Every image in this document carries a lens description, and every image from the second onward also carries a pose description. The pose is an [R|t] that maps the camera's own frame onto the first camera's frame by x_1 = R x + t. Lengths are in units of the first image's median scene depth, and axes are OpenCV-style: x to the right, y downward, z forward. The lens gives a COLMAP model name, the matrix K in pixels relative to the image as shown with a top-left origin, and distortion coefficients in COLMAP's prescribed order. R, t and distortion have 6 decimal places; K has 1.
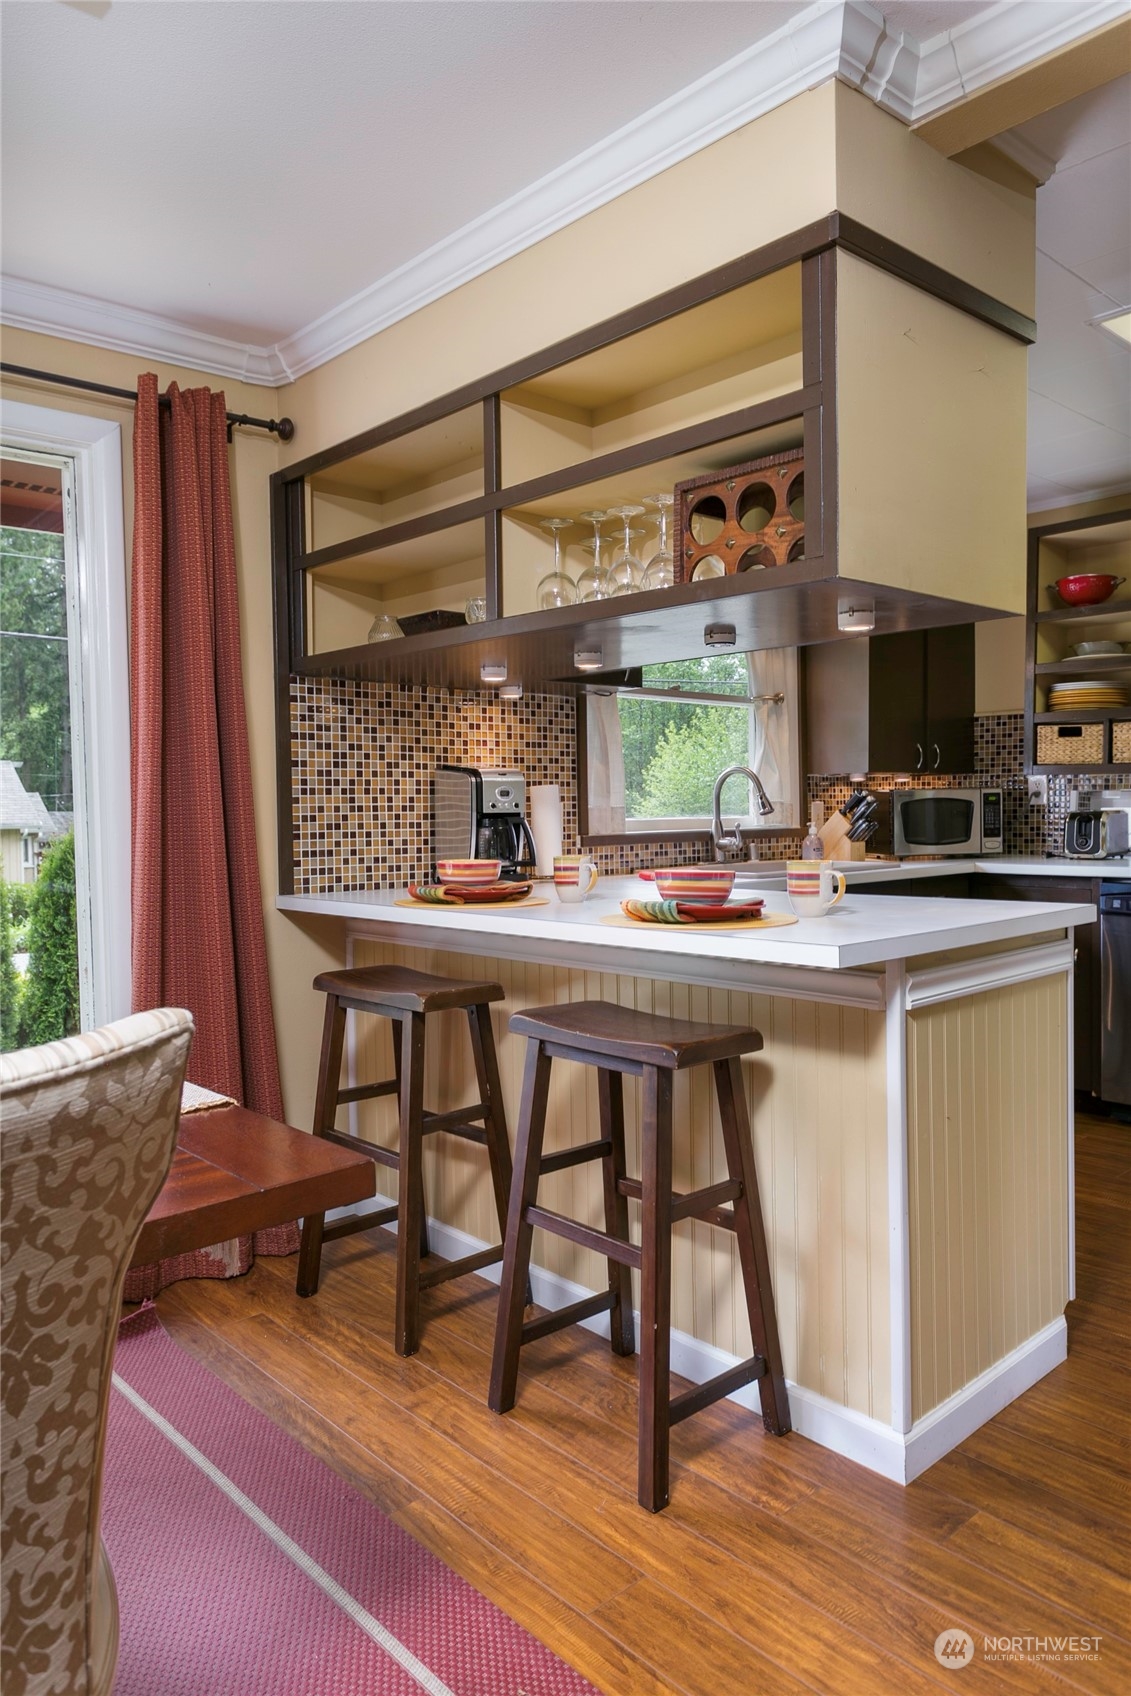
lens RADIAL K [[1125.8, 0, 562.0], [0, 1125.8, 851.3], [0, 0, 1]] dist [0.002915, 0.003896]
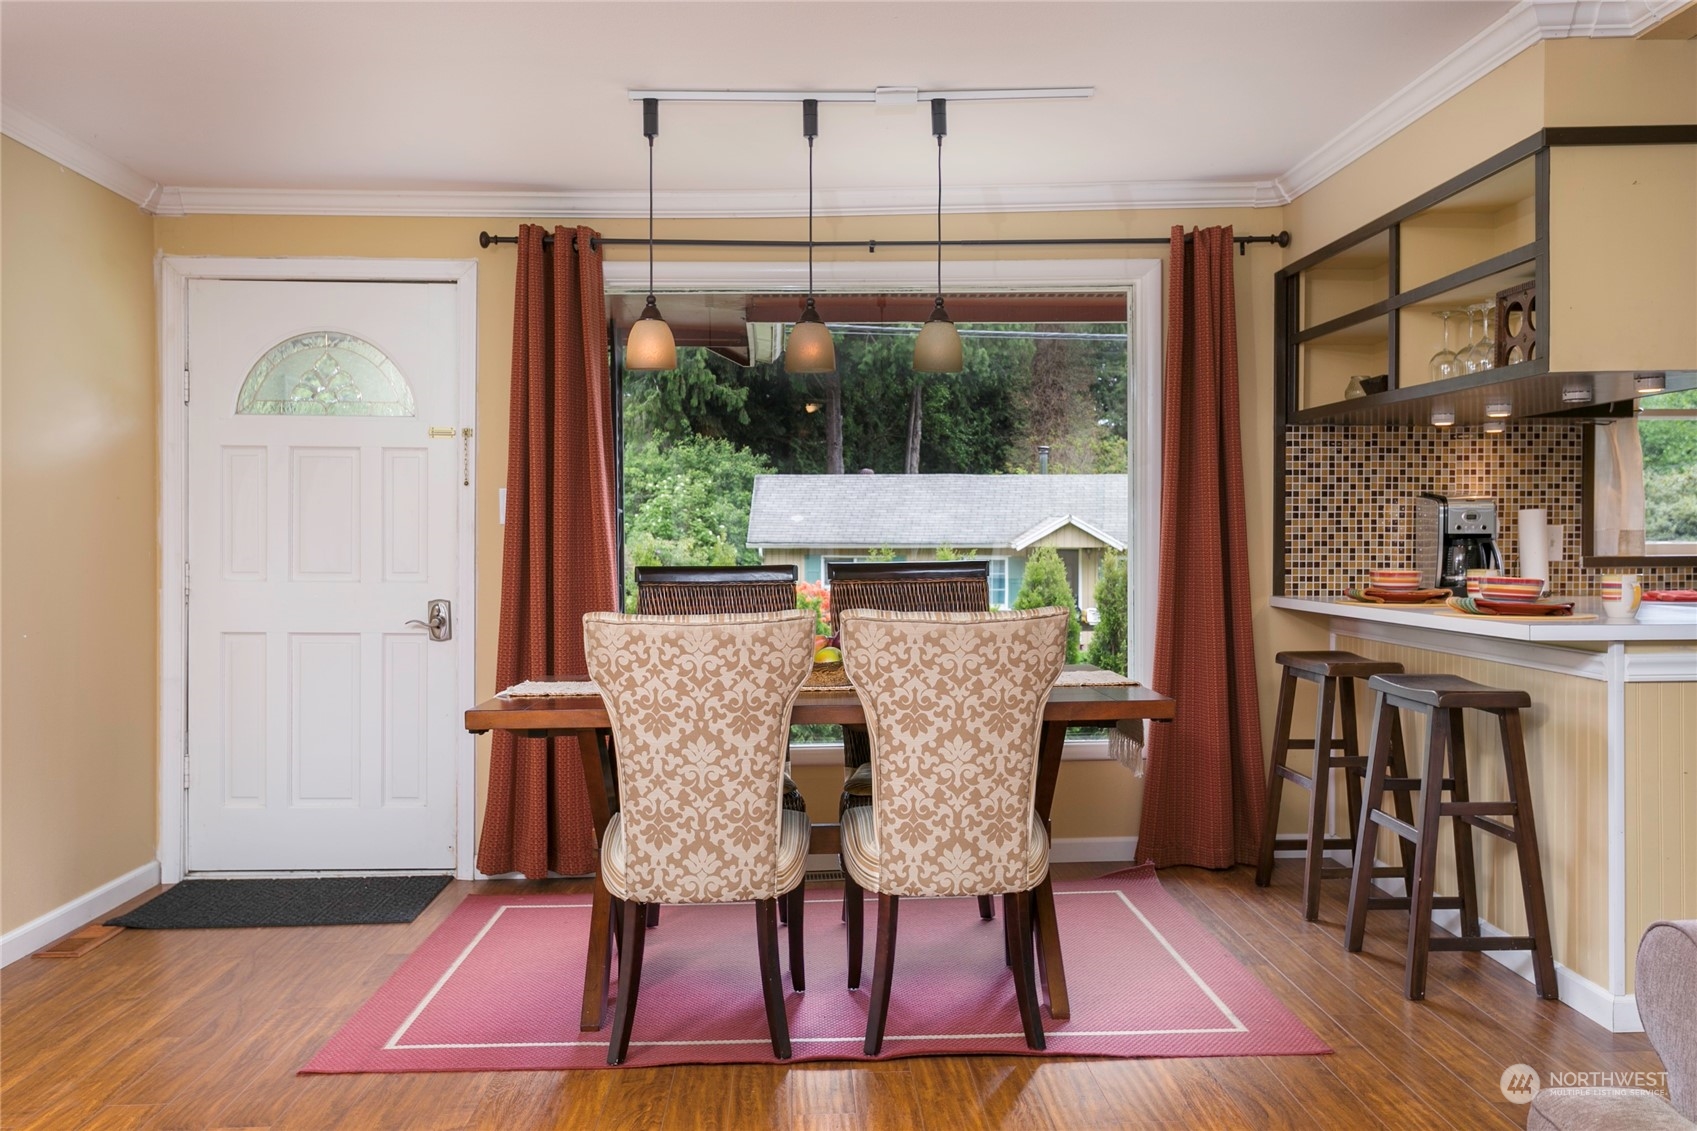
lens RADIAL K [[1435.9, 0, 854.3], [0, 1435.9, 566.2], [0, 0, 1]] dist [0.005993, -0.001903]
pose [[0.766588, 0.023423, -0.641711, 0.415408], [-0.030921, 0.999522, -0.000455, 0.019533], [0.641394, 0.020191, 0.766946, -0.544656]]
